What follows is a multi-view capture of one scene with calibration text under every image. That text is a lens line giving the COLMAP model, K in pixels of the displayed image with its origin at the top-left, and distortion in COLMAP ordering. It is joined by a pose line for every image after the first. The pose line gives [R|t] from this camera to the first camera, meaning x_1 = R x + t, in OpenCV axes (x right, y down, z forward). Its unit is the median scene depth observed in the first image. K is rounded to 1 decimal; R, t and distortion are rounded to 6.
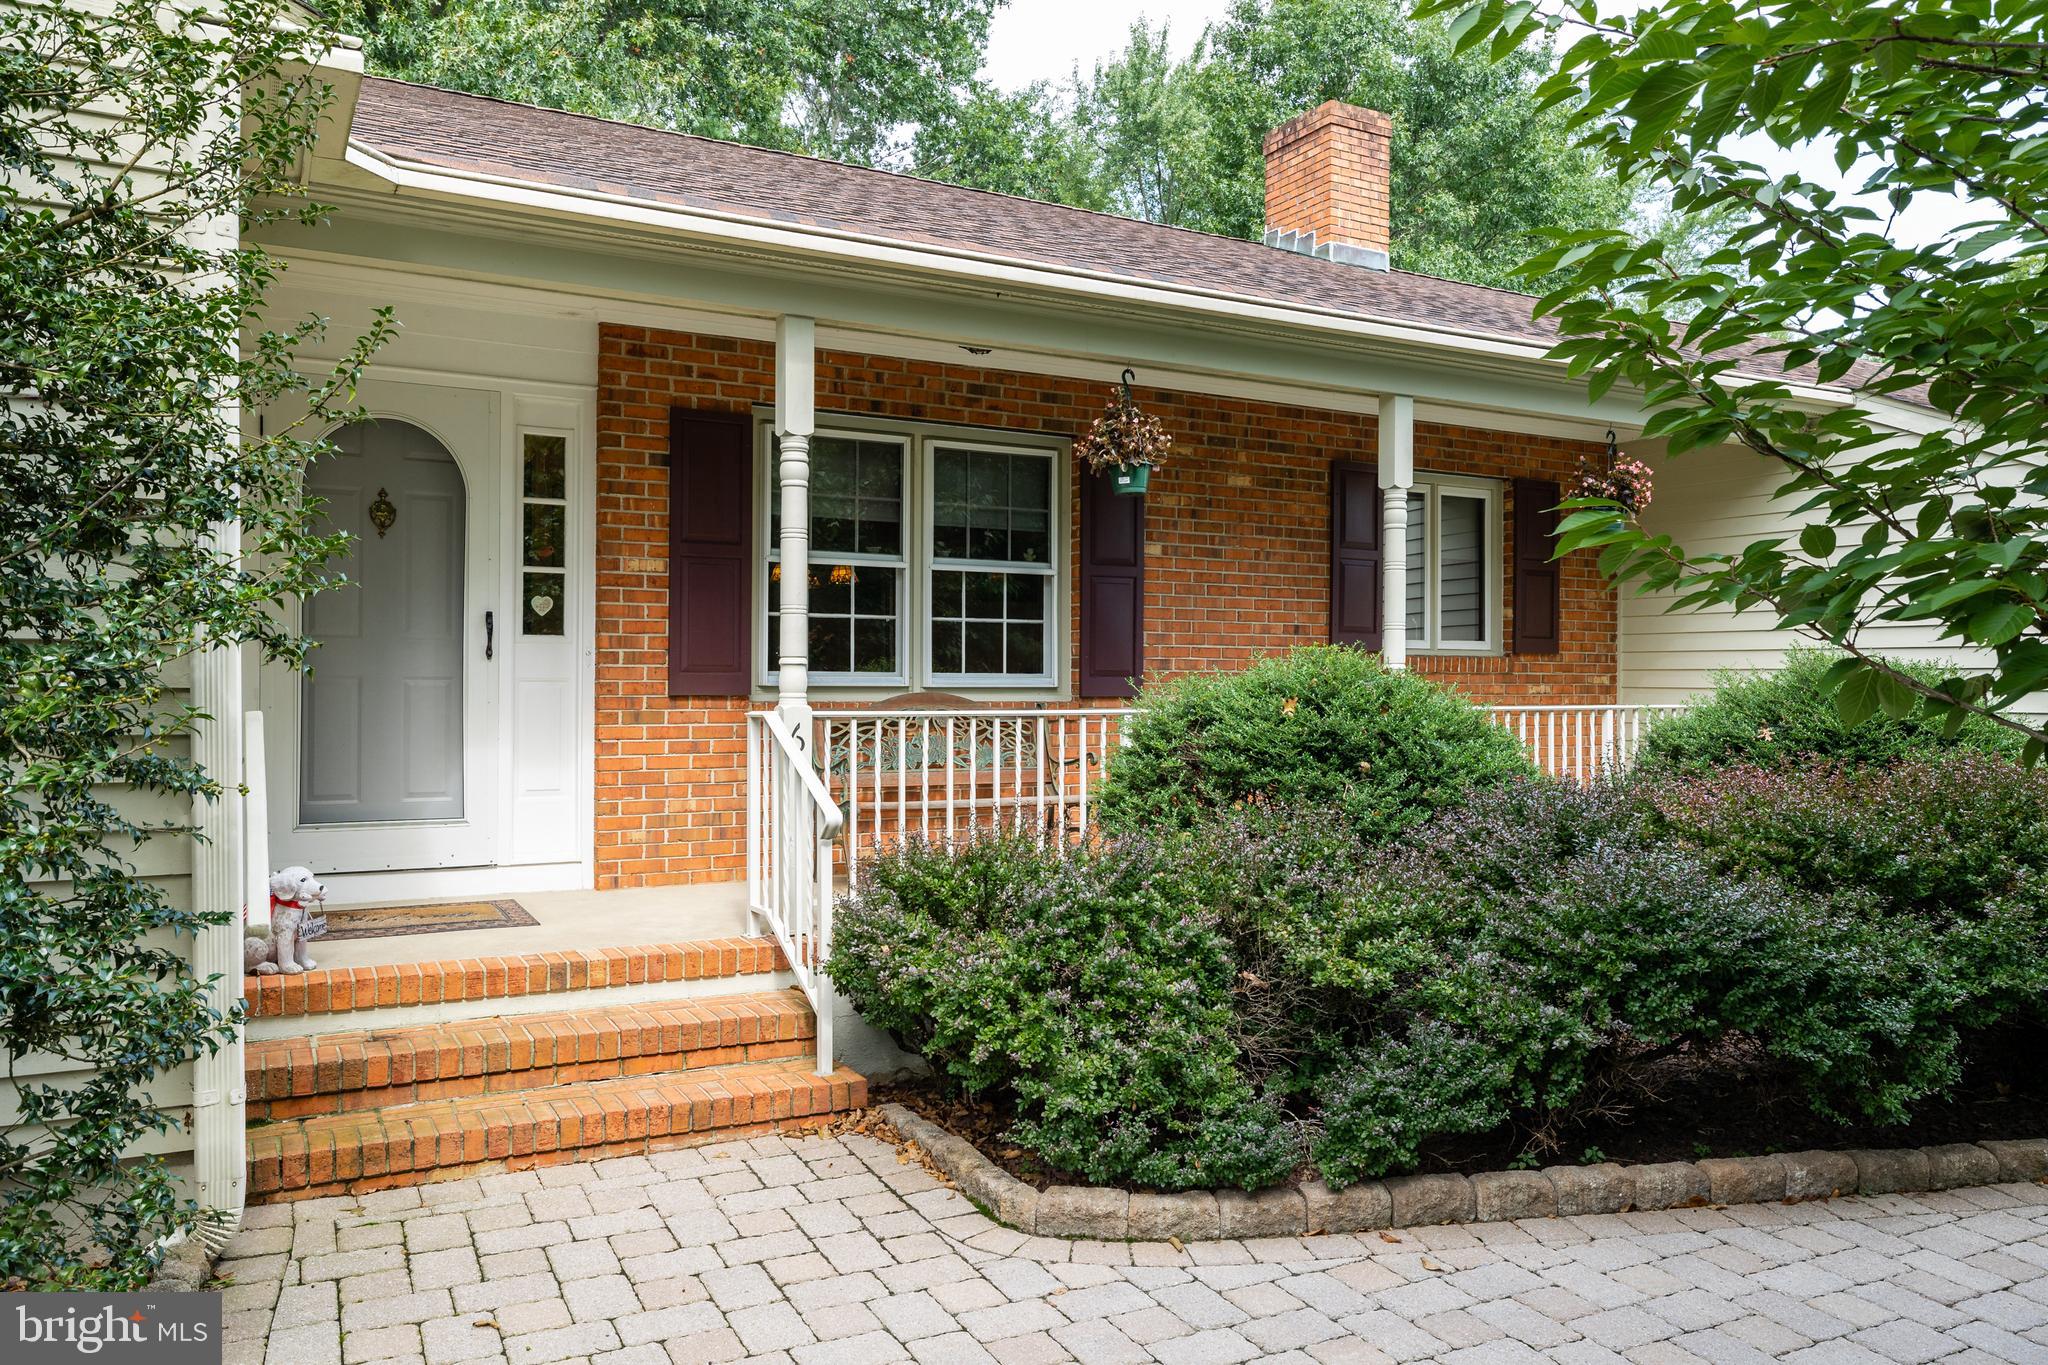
lens RADIAL K [[1467.2, 0, 1024.6], [0, 1467.2, 680.5], [0, 0, 1]] dist [0.007486, 0.002078]
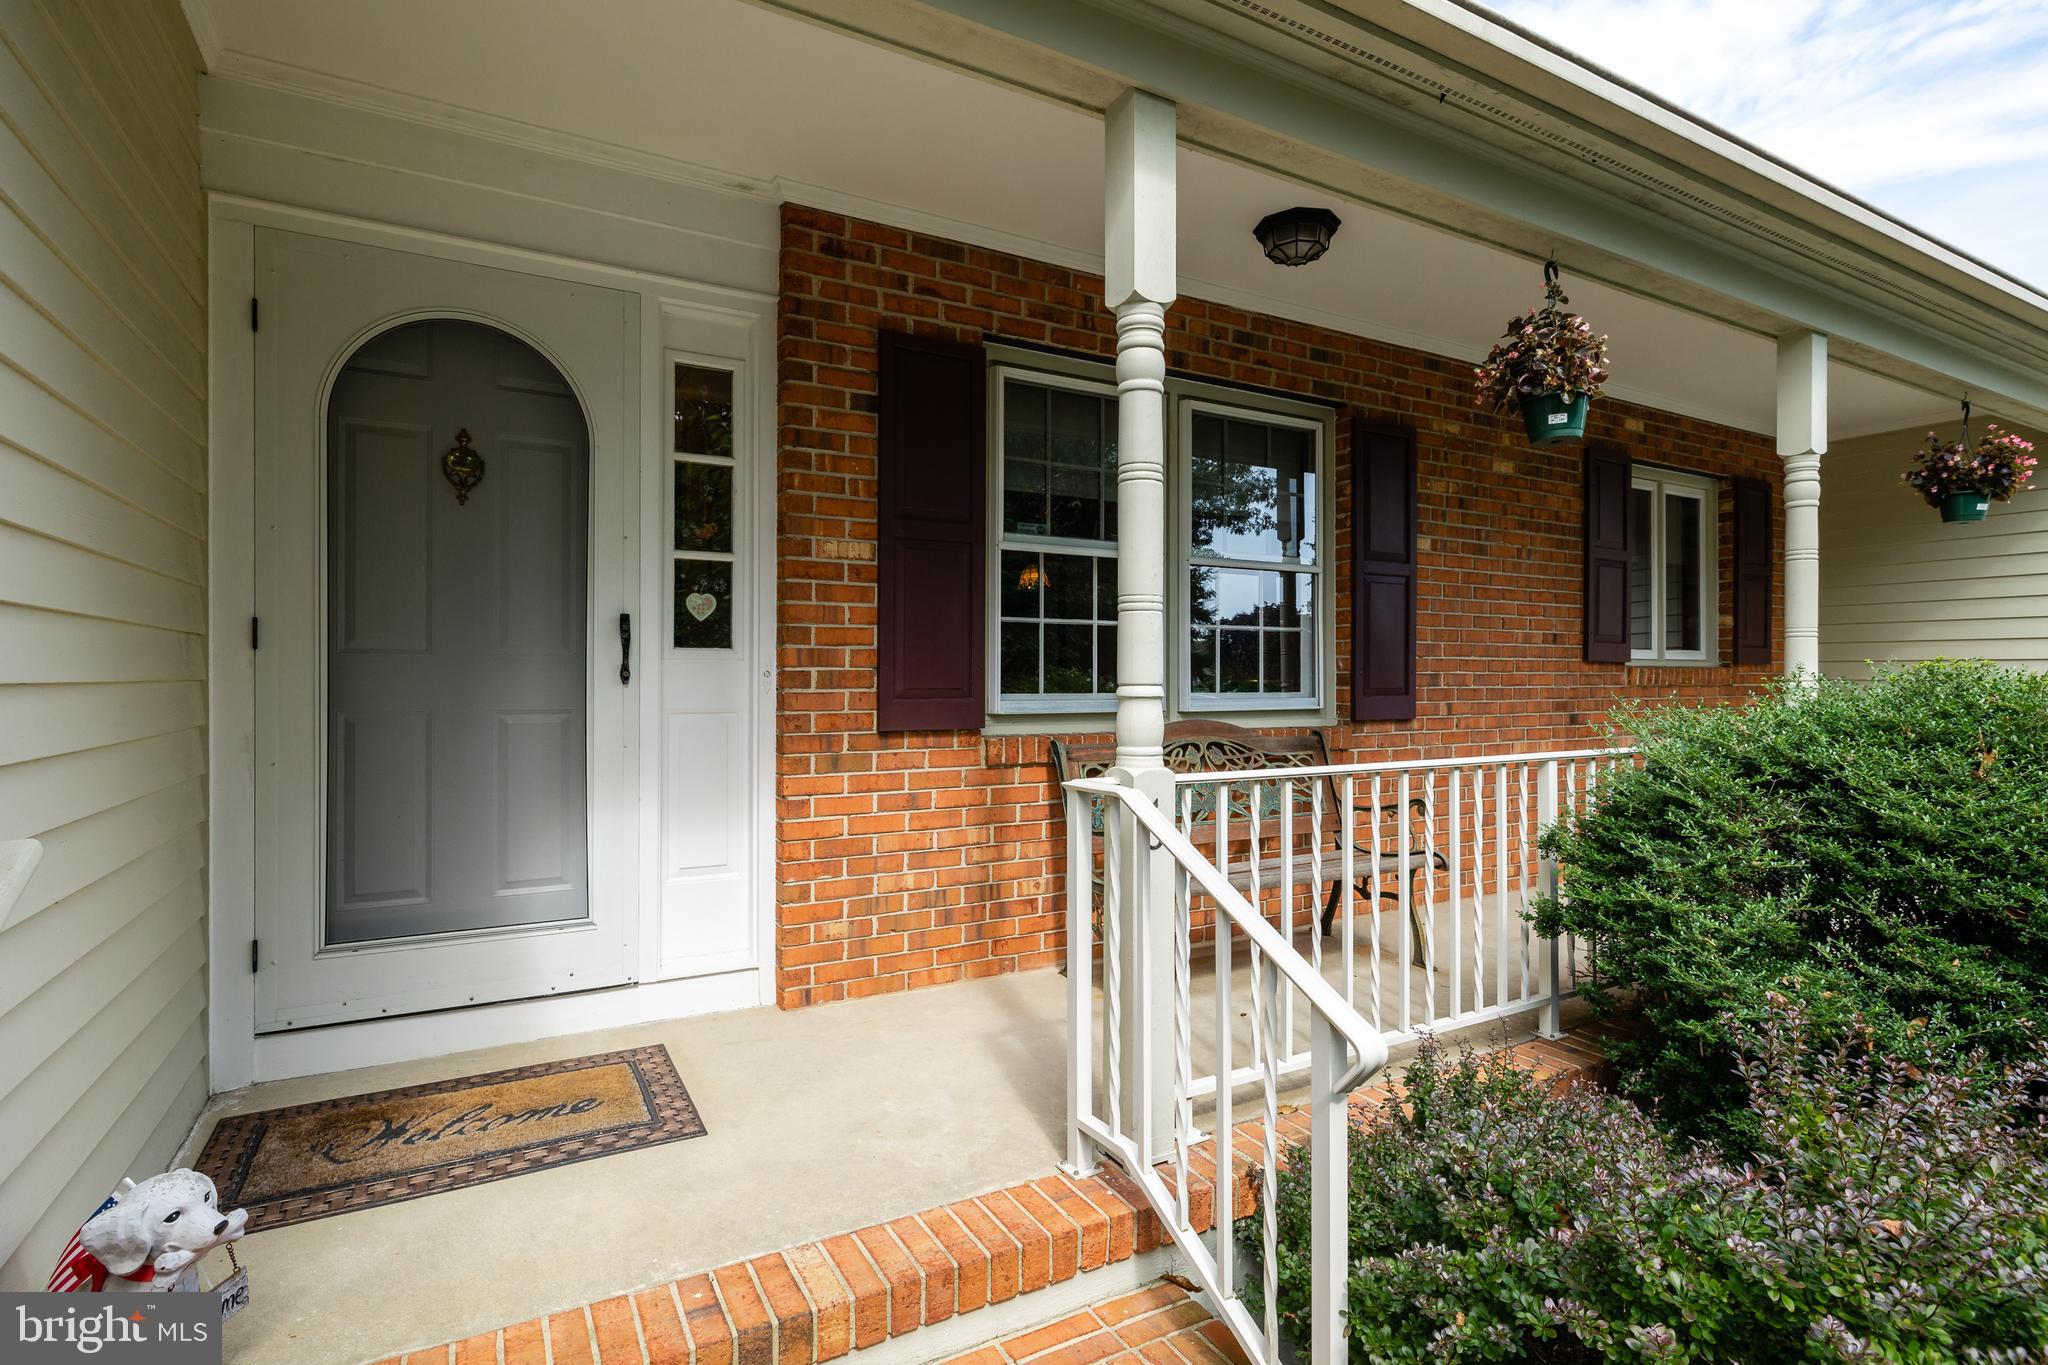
lens RADIAL K [[983.6, 0, 1020.7], [0, 983.6, 678.6], [0, 0, 1]] dist [0.002490, 0.000482]
pose [[0.999891, -0.003452, 0.014390, -0.181241], [0.003415, 0.999991, 0.002610, -0.016903], [-0.014398, -0.002560, 0.999893, 0.522695]]
